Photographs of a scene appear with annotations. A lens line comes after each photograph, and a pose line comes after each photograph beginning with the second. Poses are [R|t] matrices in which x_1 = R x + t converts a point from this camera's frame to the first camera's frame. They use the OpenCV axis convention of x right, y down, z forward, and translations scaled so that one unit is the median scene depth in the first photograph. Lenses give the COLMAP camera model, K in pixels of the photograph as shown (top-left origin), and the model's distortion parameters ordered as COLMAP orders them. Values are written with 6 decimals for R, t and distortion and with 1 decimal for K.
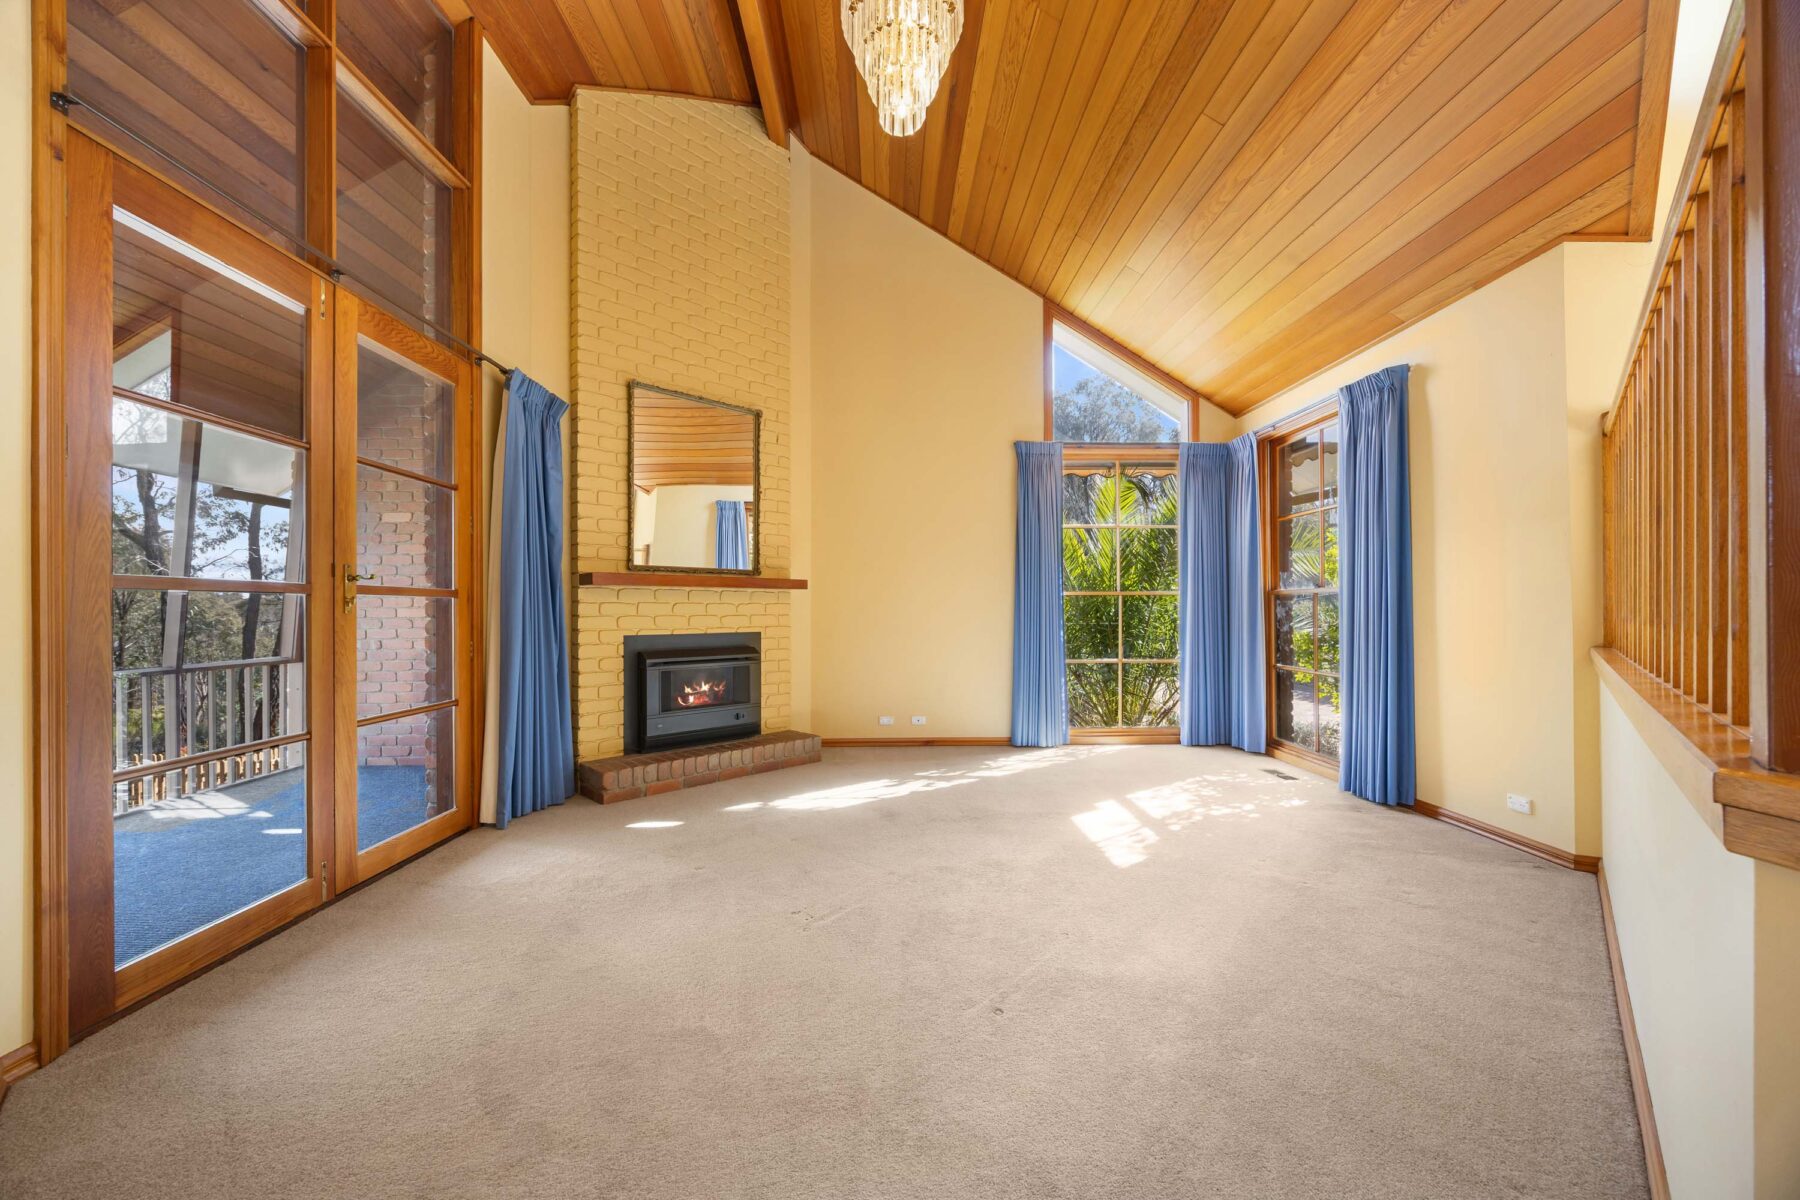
lens RADIAL K [[699.0, 0, 928.4], [0, 699.0, 598.7], [0, 0, 1]] dist [-0.000195, -0.000192]
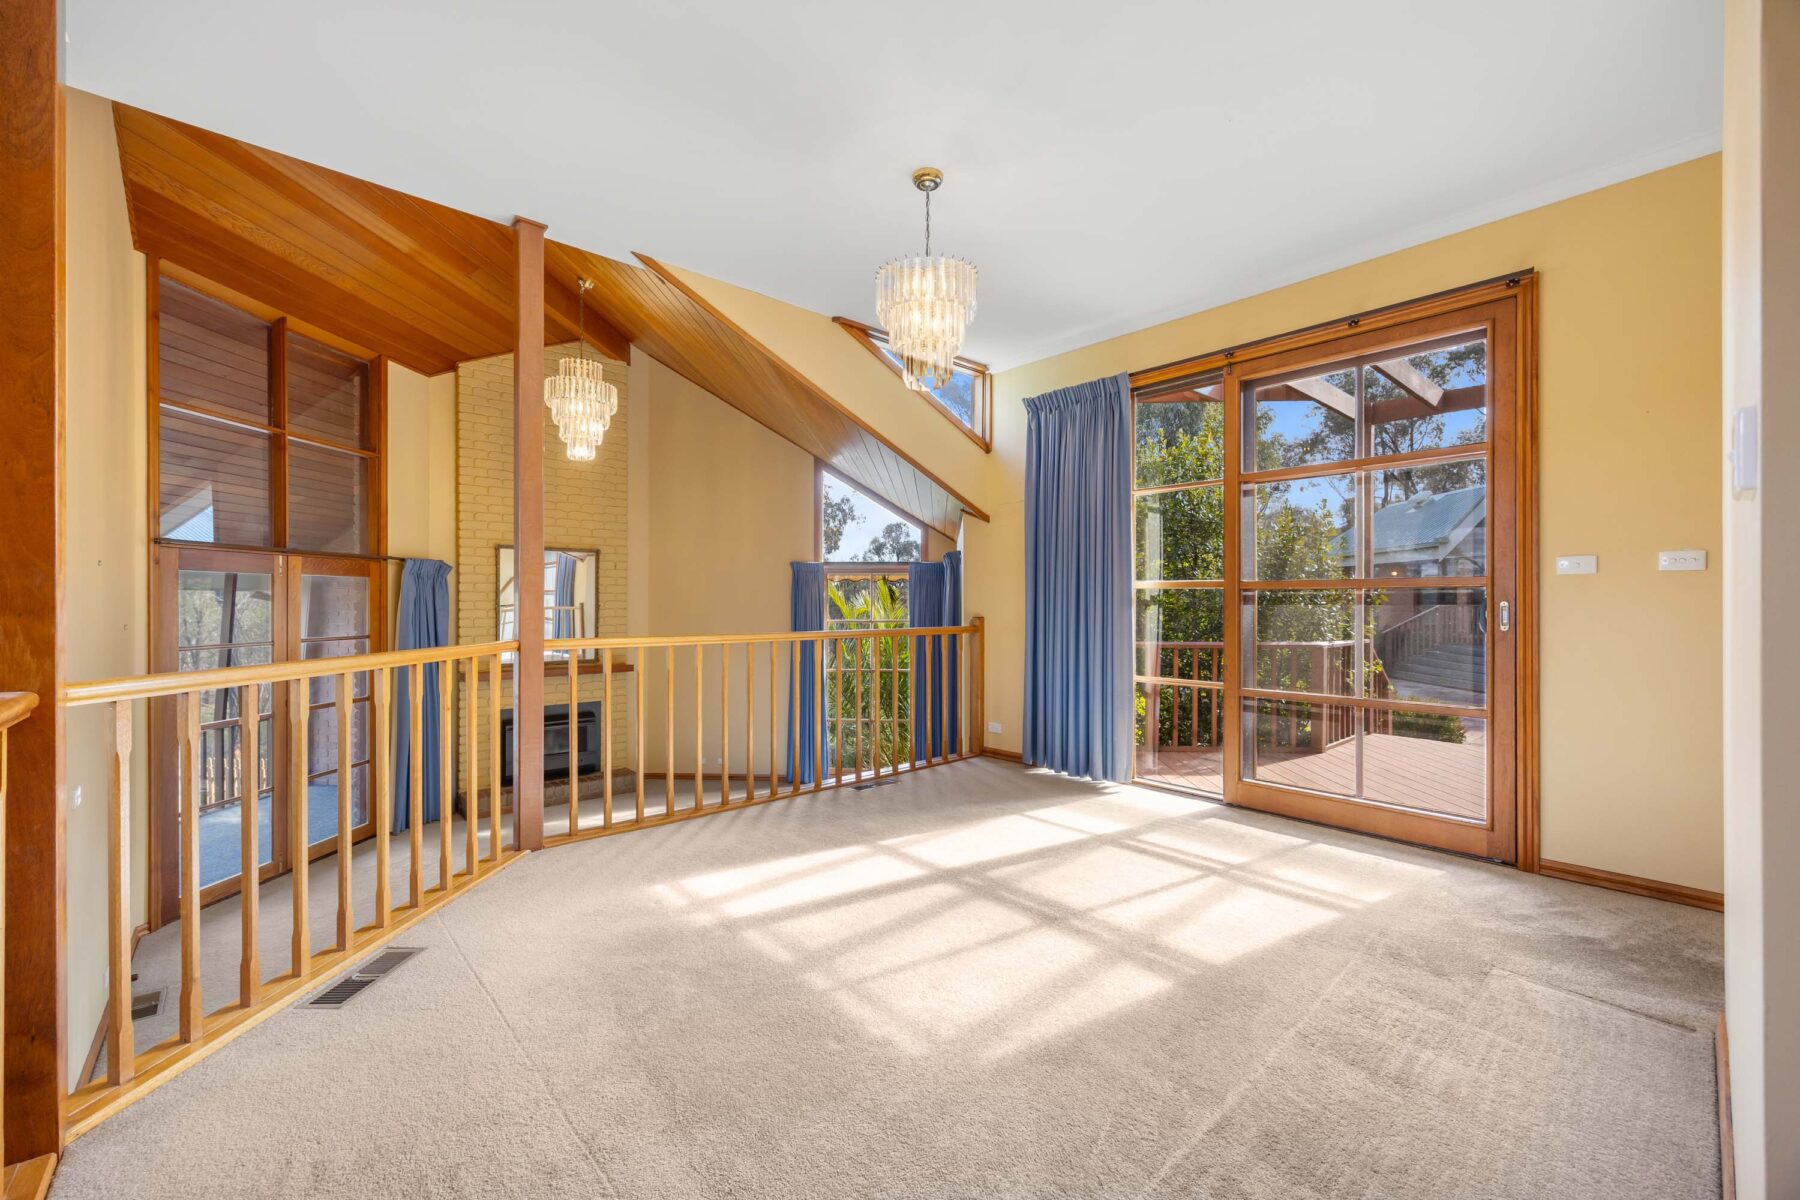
lens RADIAL K [[699.0, 0, 895.9], [0, 699.0, 606.5], [0, 0, 1]] dist [-0.000195, -0.000192]
pose [[0.996530, 0.002326, -0.083197, 0.595583], [-0.001964, 0.999988, 0.004433, -0.191880], [0.083206, -0.004255, 0.996523, -0.473329]]
